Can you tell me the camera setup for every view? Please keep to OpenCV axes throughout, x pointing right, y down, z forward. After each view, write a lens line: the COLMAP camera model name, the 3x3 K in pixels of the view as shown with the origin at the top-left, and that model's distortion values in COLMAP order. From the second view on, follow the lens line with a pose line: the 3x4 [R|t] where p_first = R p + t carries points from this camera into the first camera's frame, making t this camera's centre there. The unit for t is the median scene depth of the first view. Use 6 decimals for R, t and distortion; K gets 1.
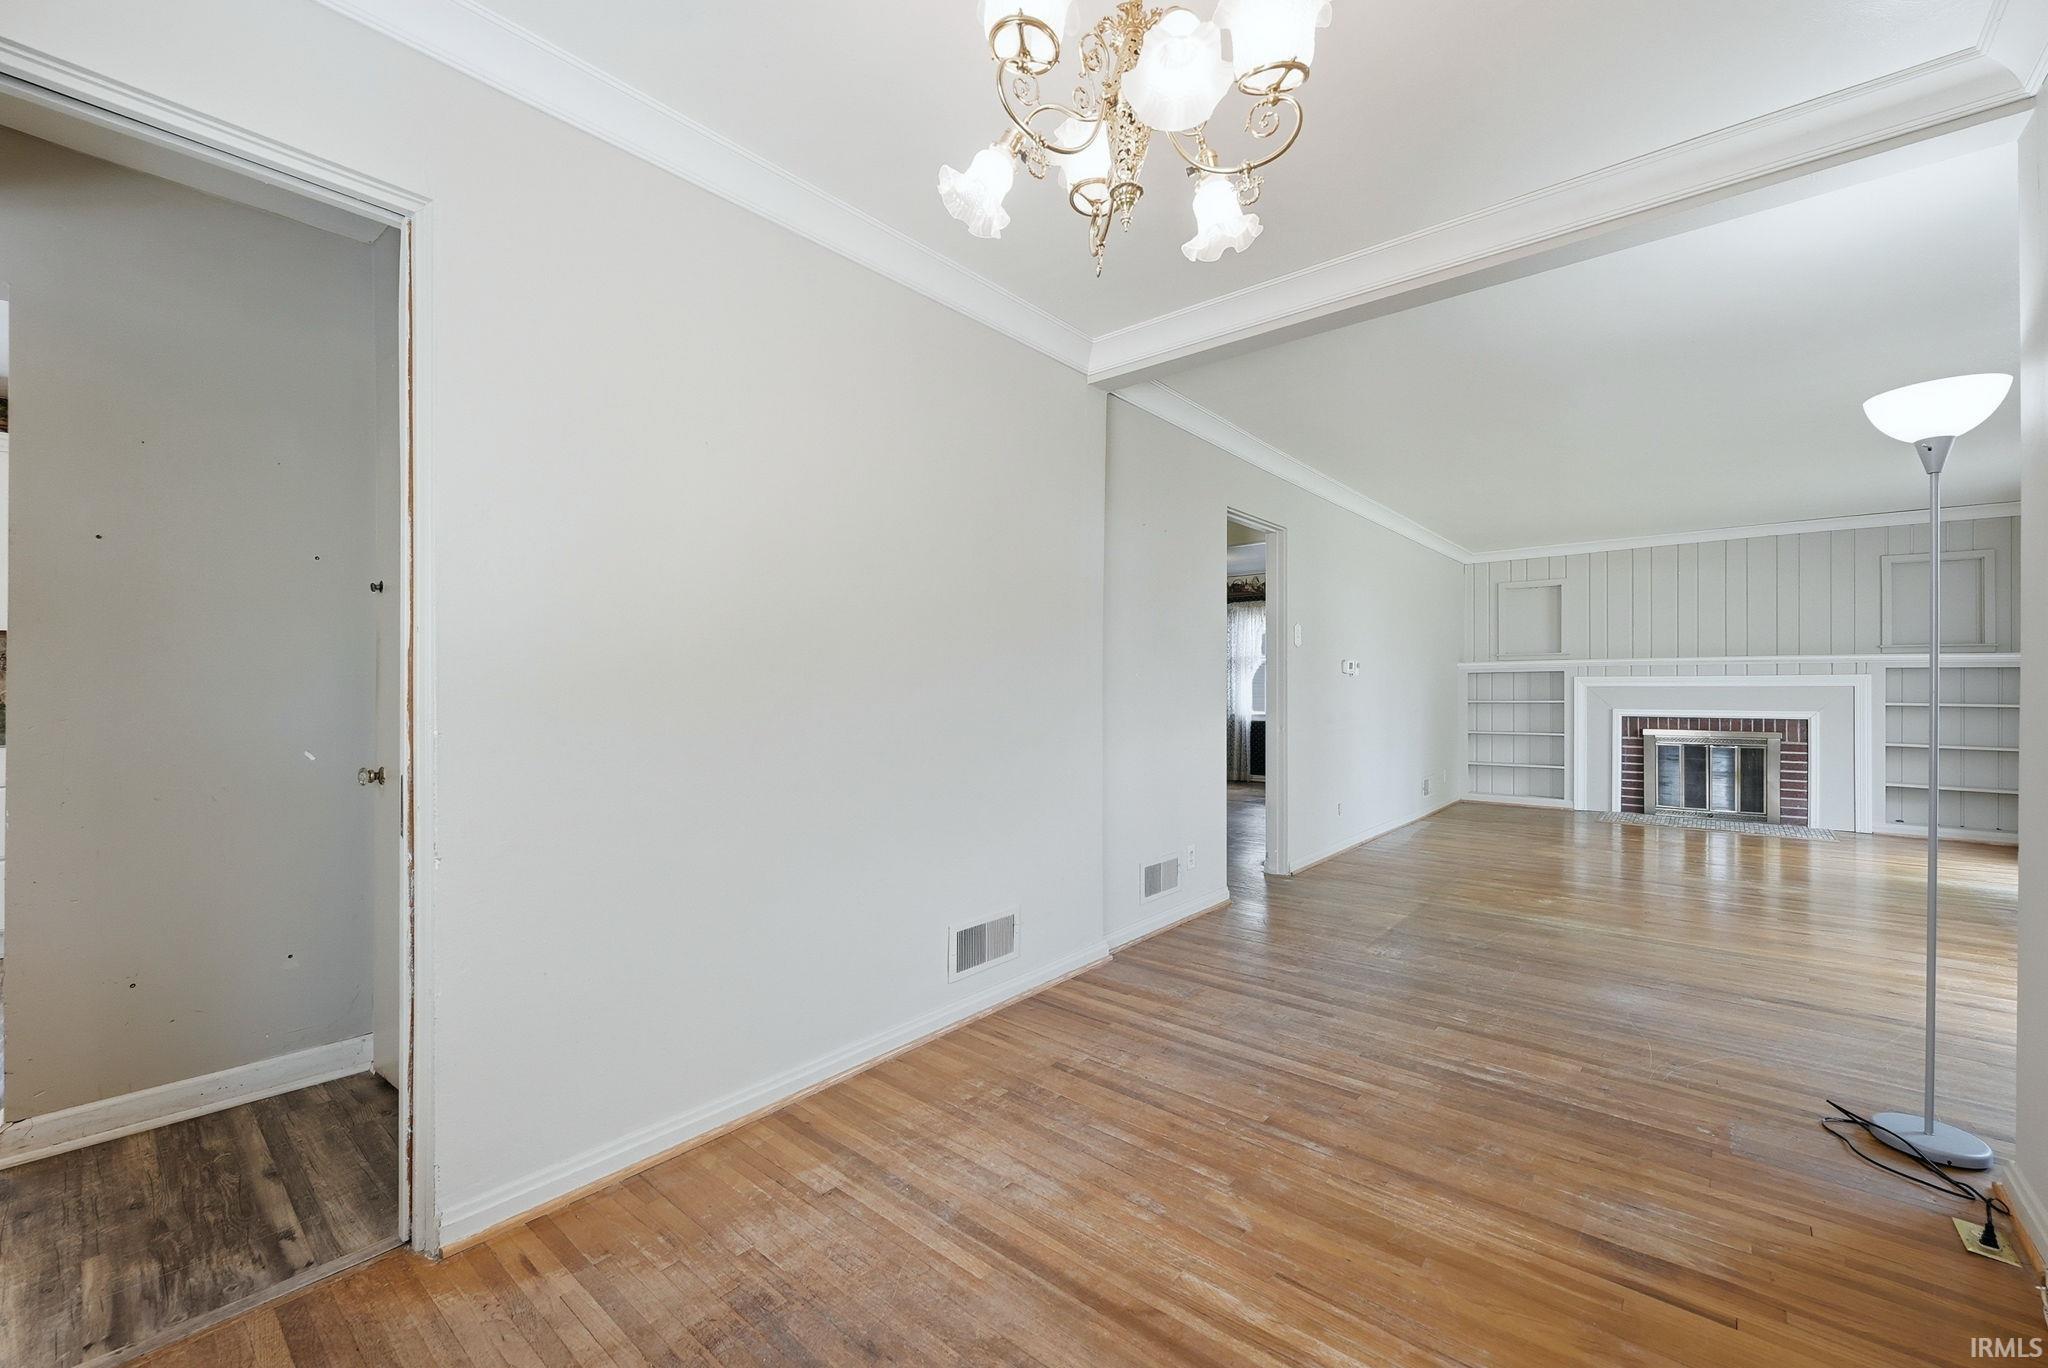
lens RADIAL K [[831.5, 0, 1015.5], [0, 831.5, 685.8], [0, 0, 1]] dist [-0.003052, -0.000082]
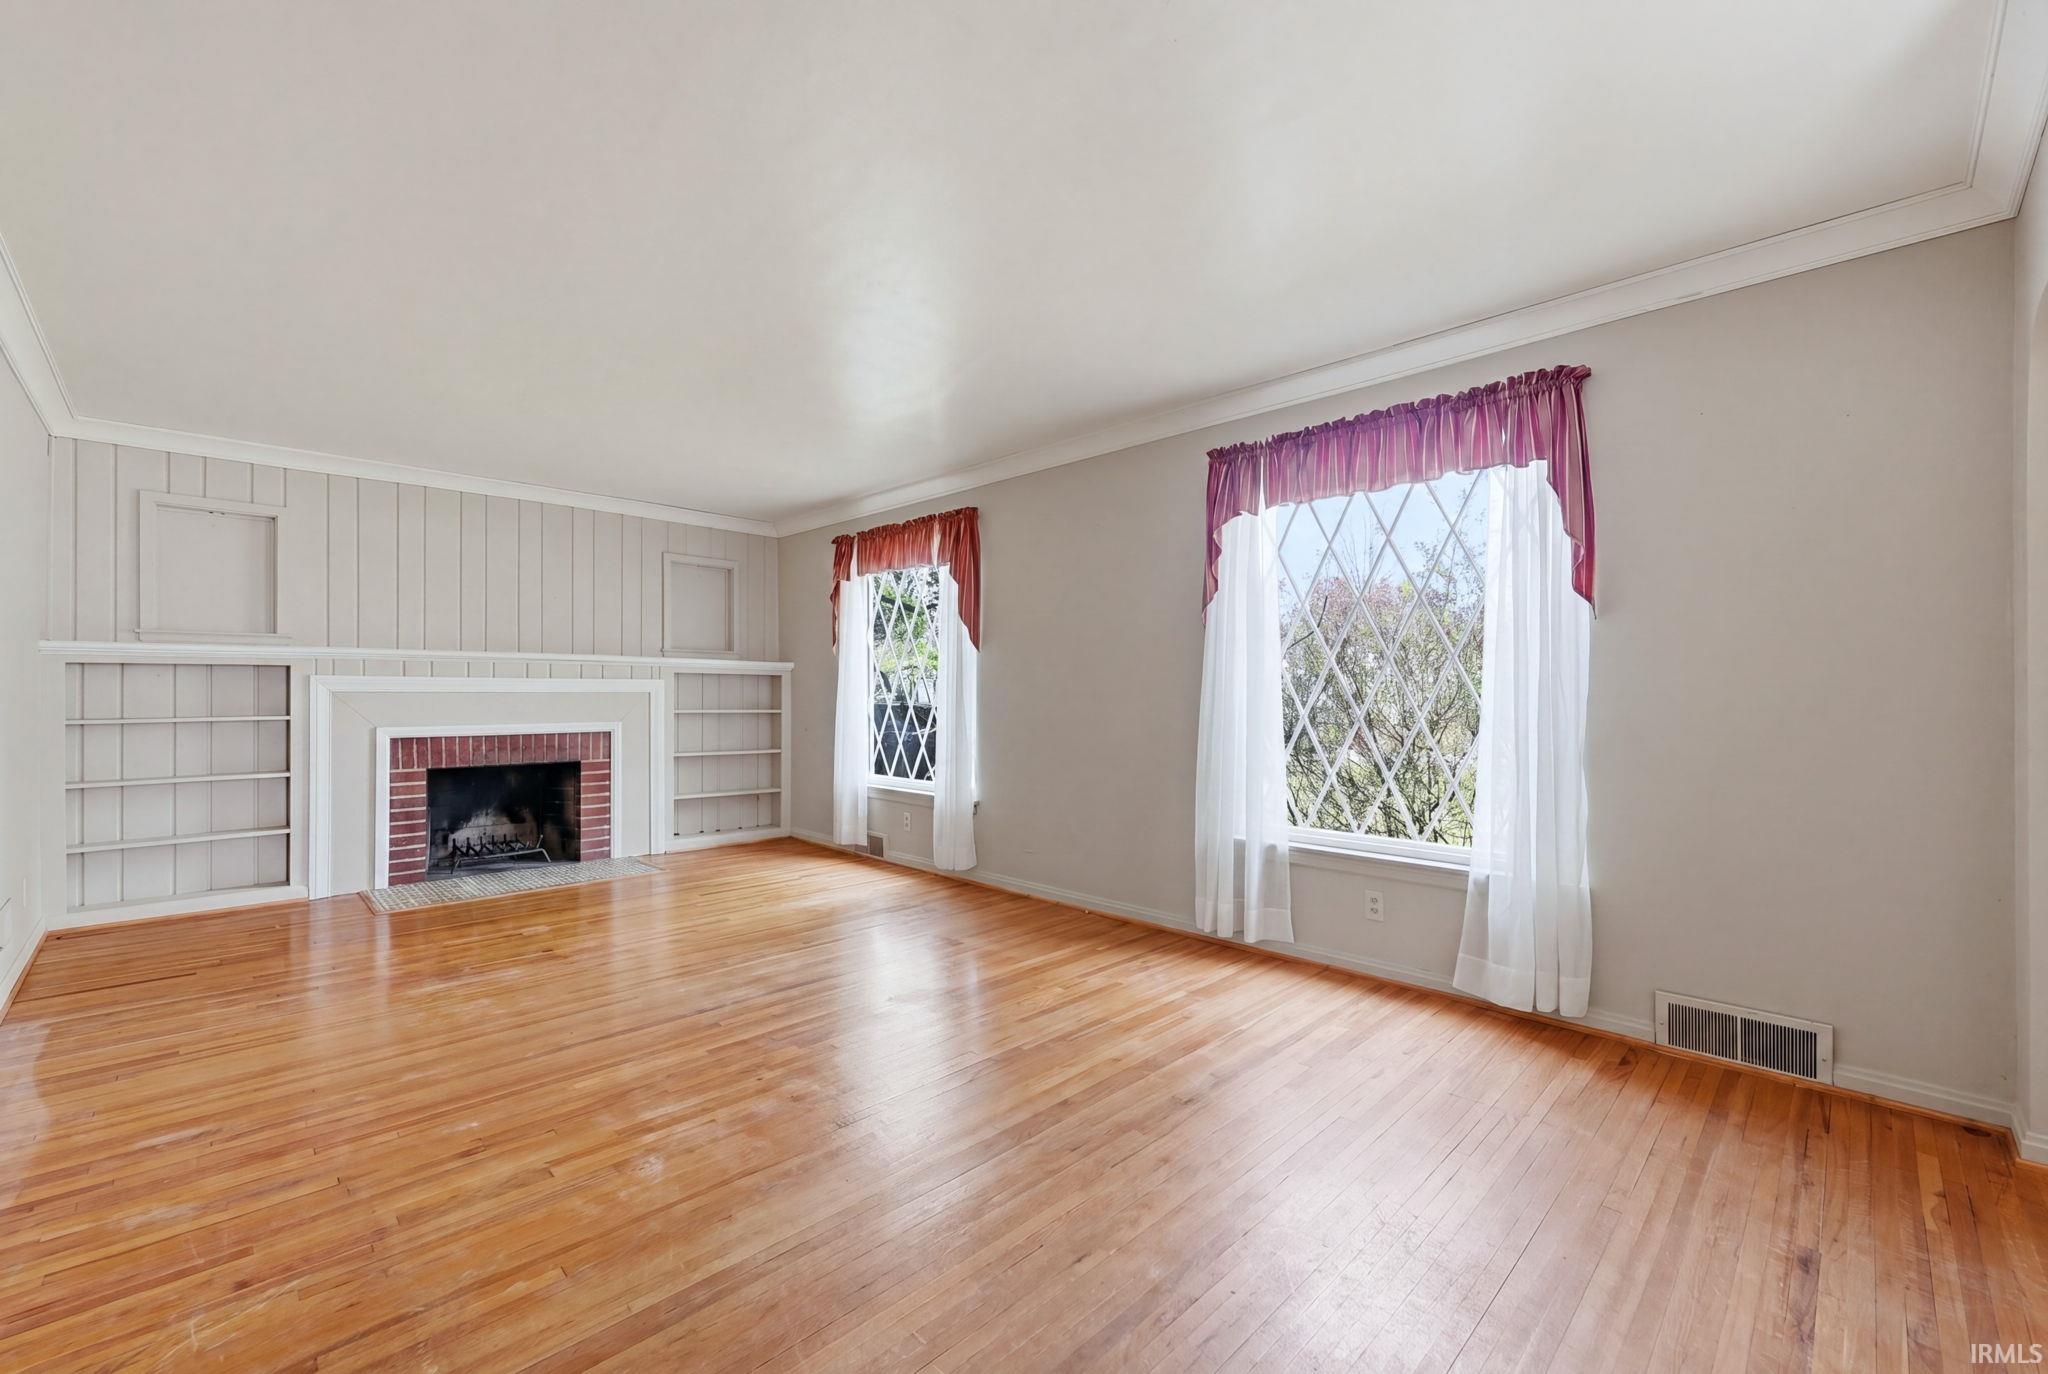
lens RADIAL K [[831.5, 0, 1012.0], [0, 831.5, 694.0], [0, 0, 1]] dist [-0.003052, -0.000082]
pose [[0.076560, 0.000818, 0.997065, 0.144951], [-0.002521, 0.999997, -0.000627, 0.002007], [-0.997062, -0.002466, 0.076562, 0.541340]]
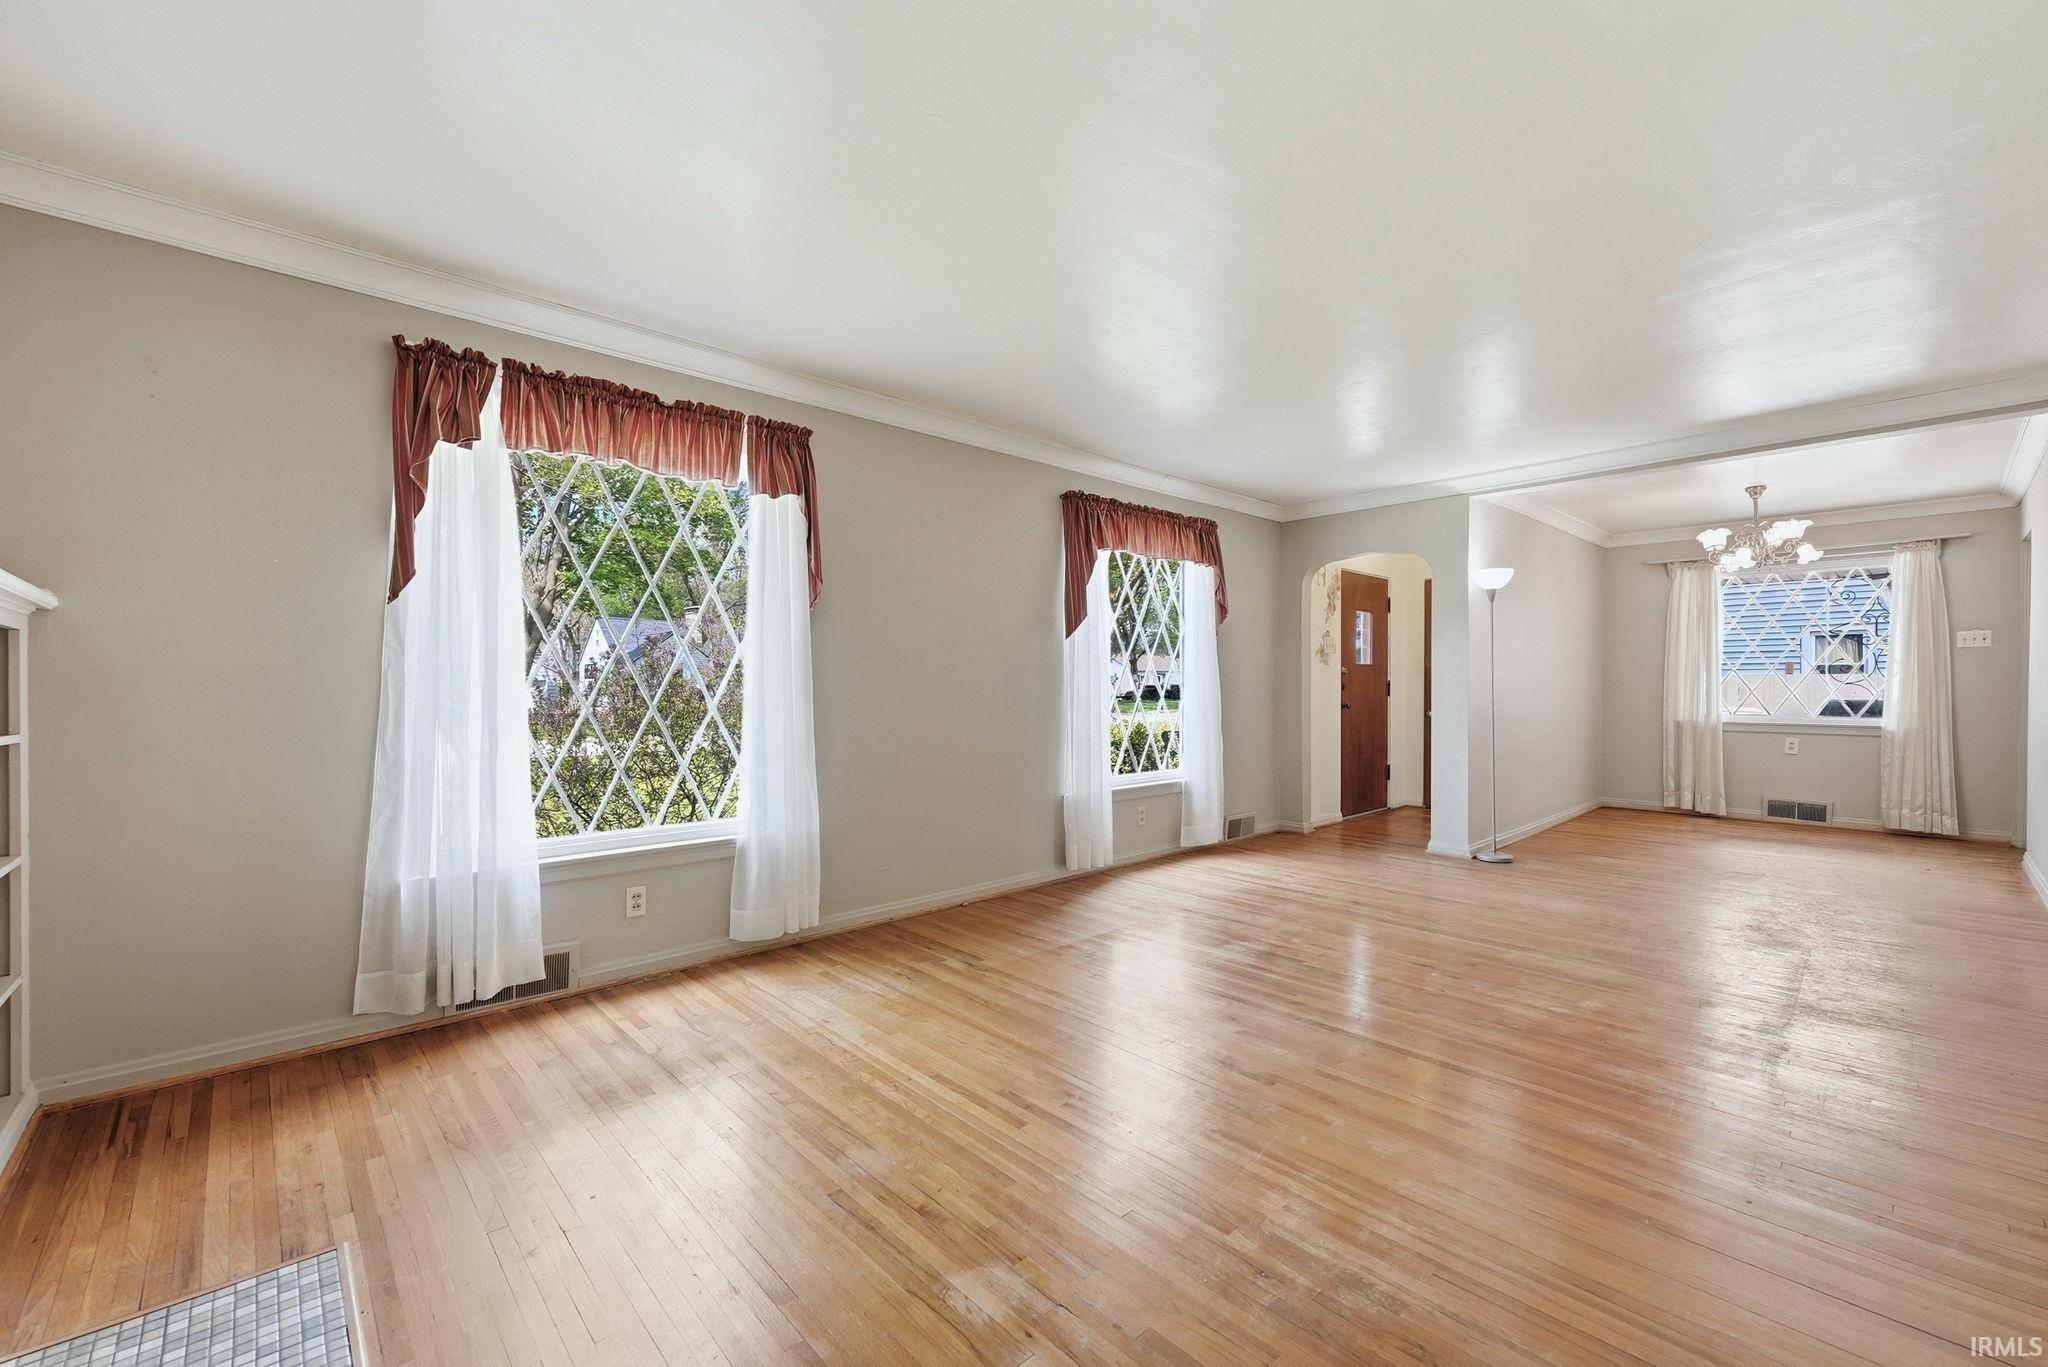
lens RADIAL K [[831.5, 0, 1018.4], [0, 831.5, 692.8], [0, 0, 1]] dist [-0.003052, -0.000082]
pose [[-0.993509, -0.000826, 0.113748, 0.694643], [0.000346, 0.999947, 0.010278, 0.001339], [-0.113750, 0.010251, -0.993457, 1.178052]]
